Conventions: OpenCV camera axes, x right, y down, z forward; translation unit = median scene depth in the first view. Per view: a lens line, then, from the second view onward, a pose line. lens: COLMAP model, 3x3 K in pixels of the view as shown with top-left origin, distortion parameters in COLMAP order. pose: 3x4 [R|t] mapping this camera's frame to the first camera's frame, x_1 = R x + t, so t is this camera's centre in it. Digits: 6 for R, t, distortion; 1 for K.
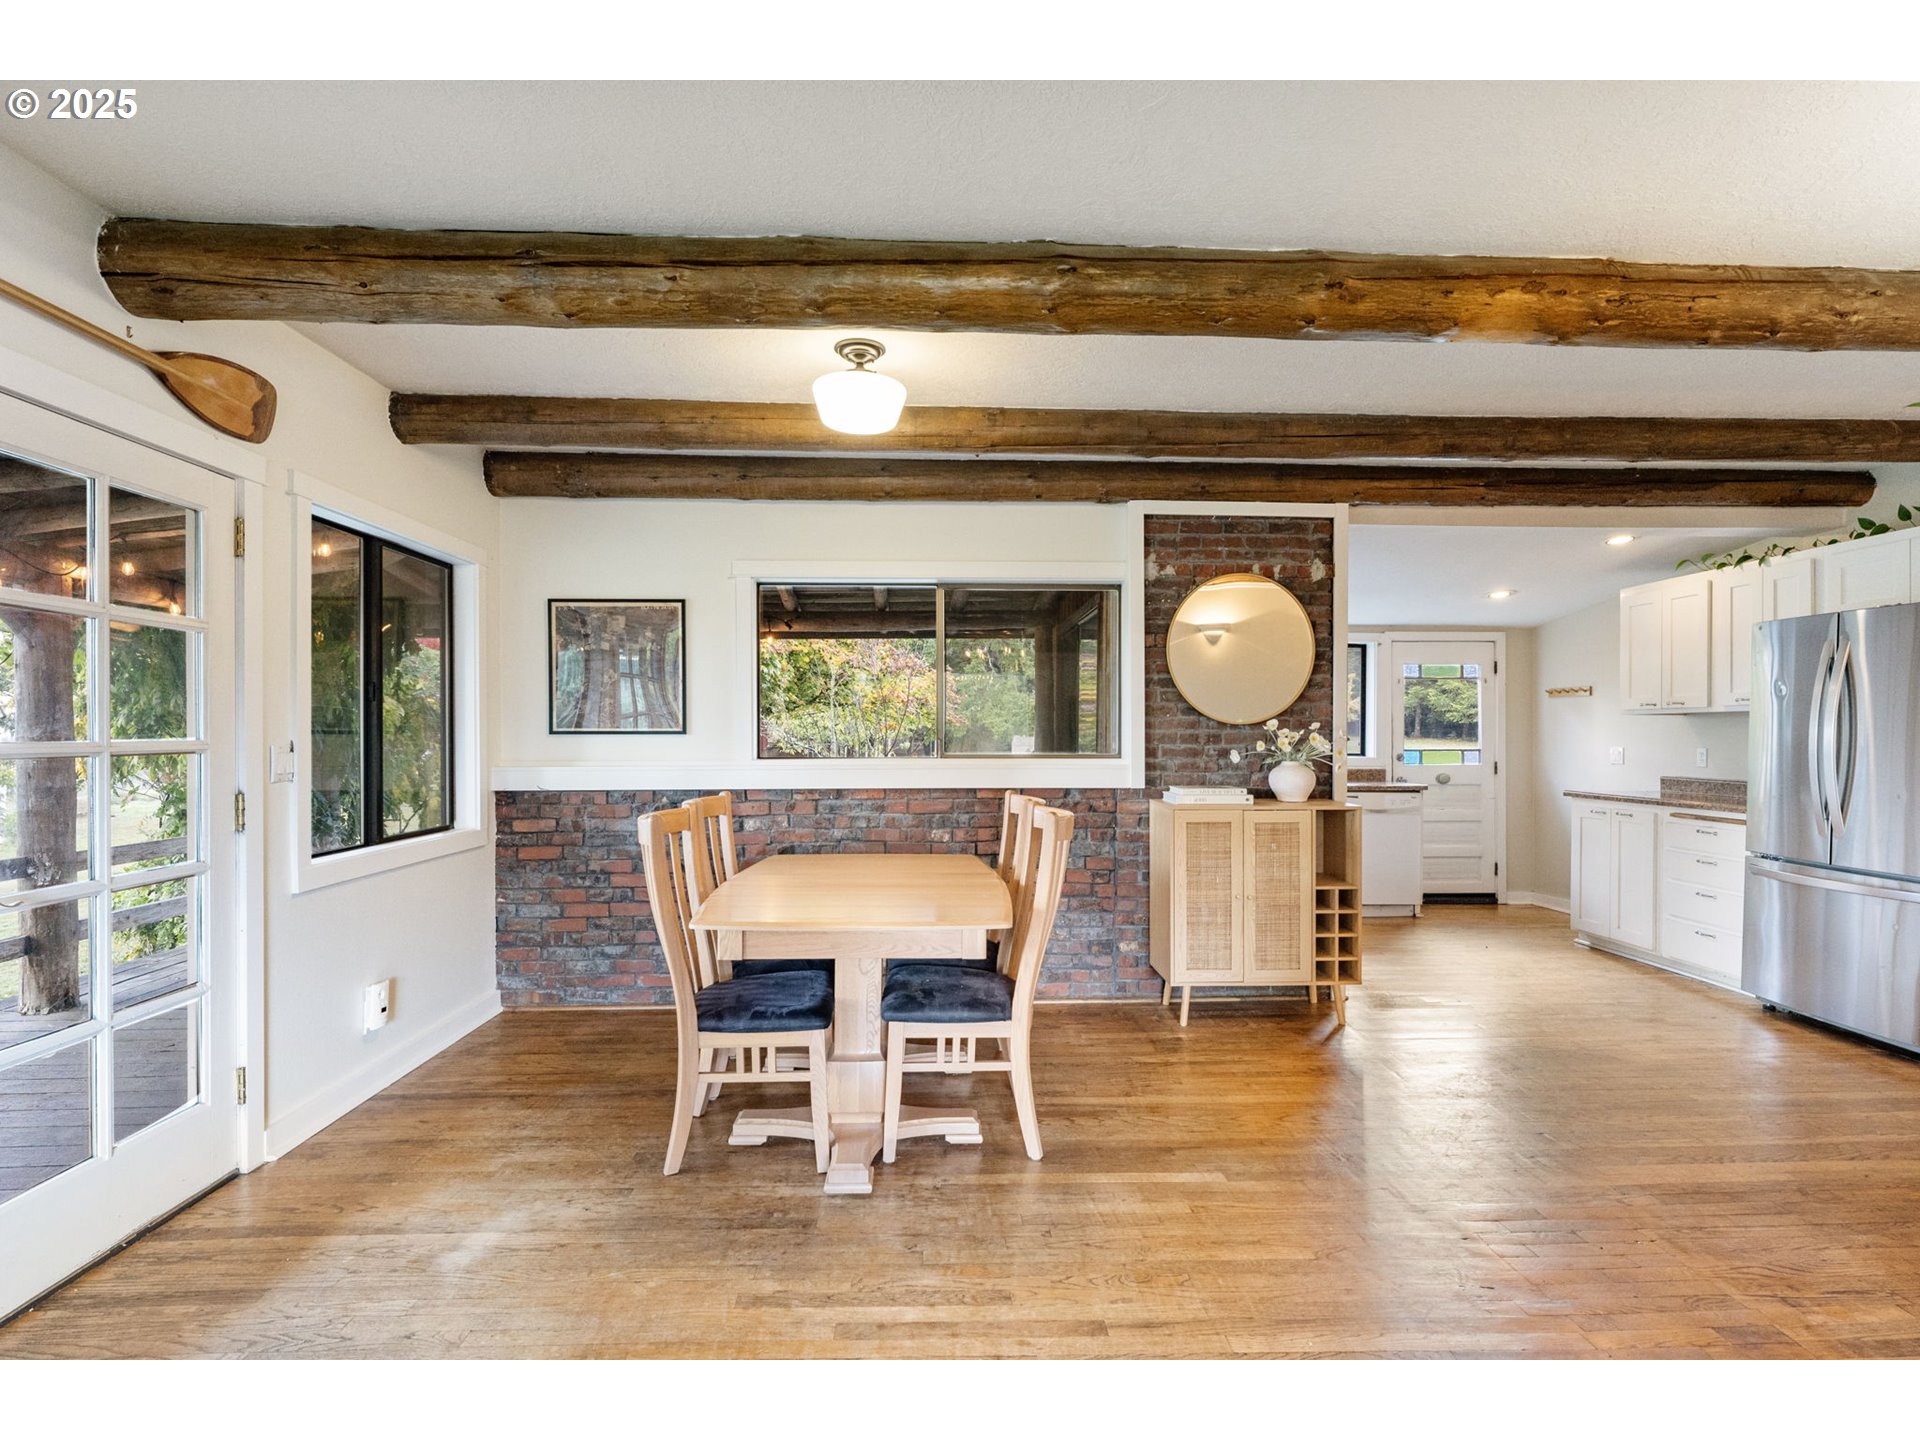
lens RADIAL K [[942.8, 0, 955.8], [0, 942.8, 734.7], [0, 0, 1]] dist [0.000257, 0.000217]
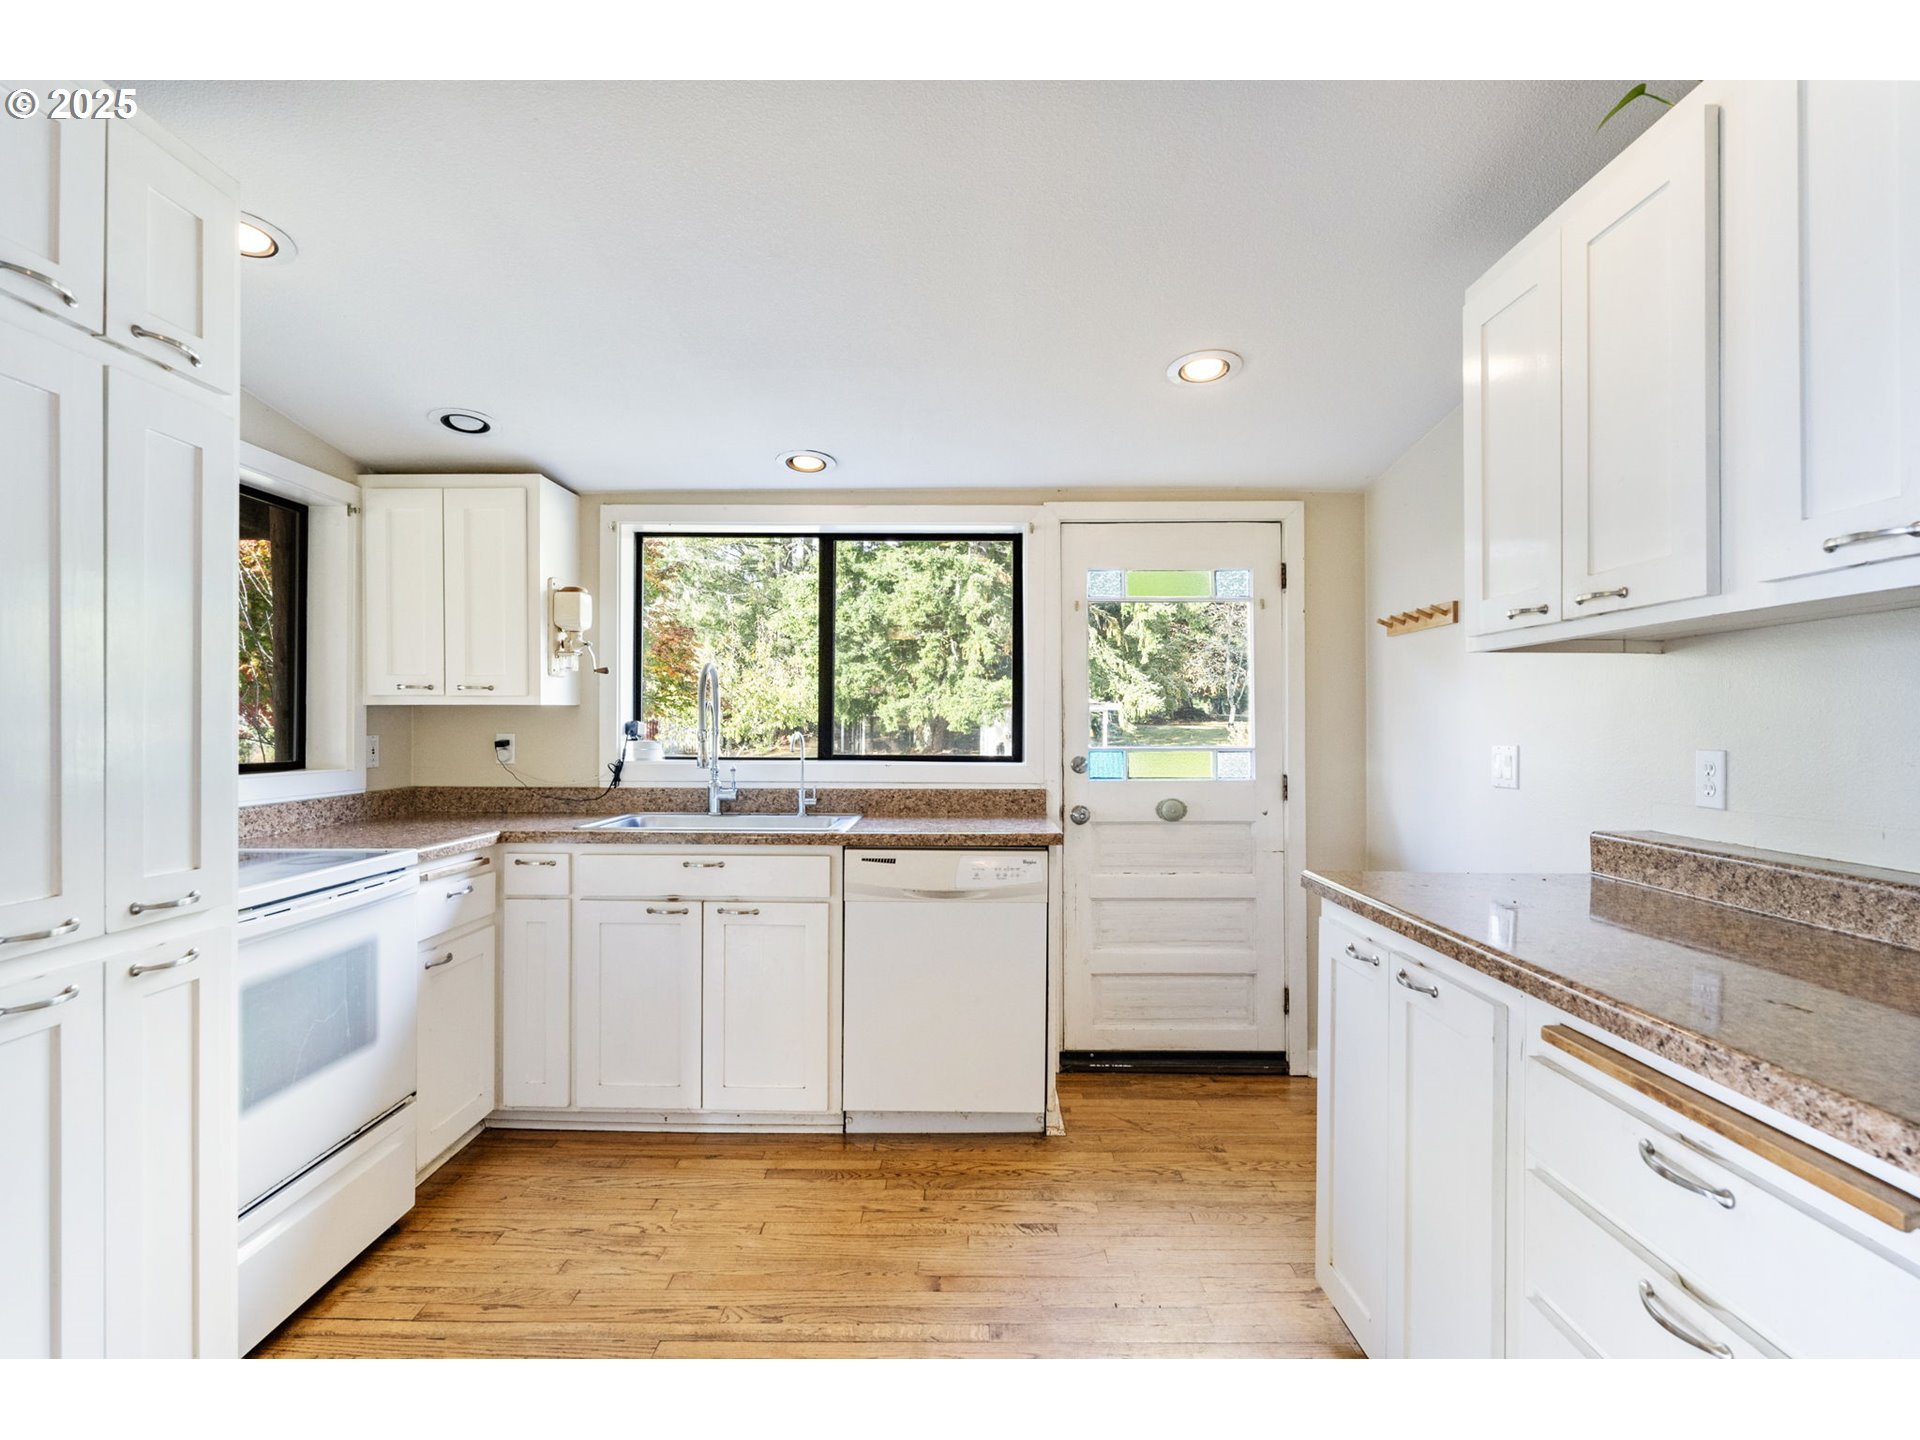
lens RADIAL K [[942.8, 0, 952.3], [0, 942.8, 710.4], [0, 0, 1]] dist [0.000257, 0.000217]
pose [[0.999114, -0.000047, -0.042084, 0.427243], [-0.000702, 0.999842, -0.017787, 0.005237], [0.042078, 0.017801, 0.998956, 0.521306]]
